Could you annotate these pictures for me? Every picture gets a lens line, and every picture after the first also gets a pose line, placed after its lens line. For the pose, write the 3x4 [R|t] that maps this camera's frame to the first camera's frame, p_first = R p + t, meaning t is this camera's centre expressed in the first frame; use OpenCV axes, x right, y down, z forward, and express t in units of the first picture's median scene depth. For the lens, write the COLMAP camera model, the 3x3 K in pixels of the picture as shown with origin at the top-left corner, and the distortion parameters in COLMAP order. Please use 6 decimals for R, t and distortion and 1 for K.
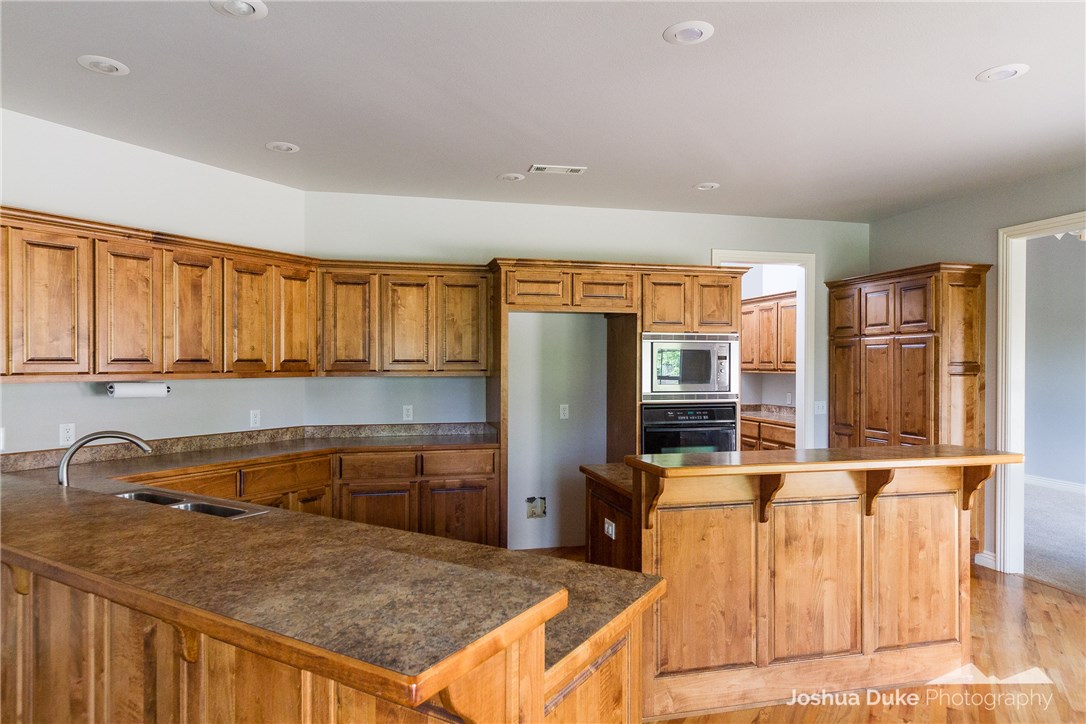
lens RADIAL K [[674.4, 0, 543.0], [0, 674.4, 362.0], [0, 0, 1]] dist [0.000937, 0.001096]
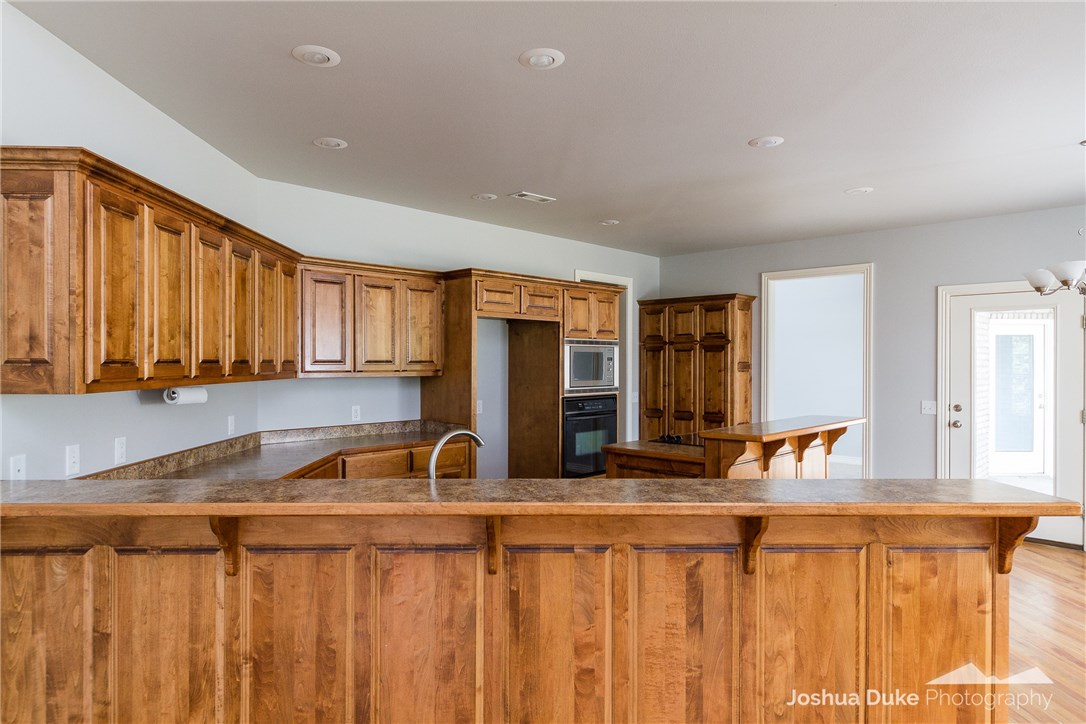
lens RADIAL K [[674.4, 0, 543.0], [0, 674.4, 362.0], [0, 0, 1]] dist [0.000937, 0.001096]
pose [[0.841593, -0.000754, 0.540112, -0.541538], [-0.000253, 0.999998, 0.001791, -0.002966], [-0.540112, -0.001643, 0.841592, 0.010028]]
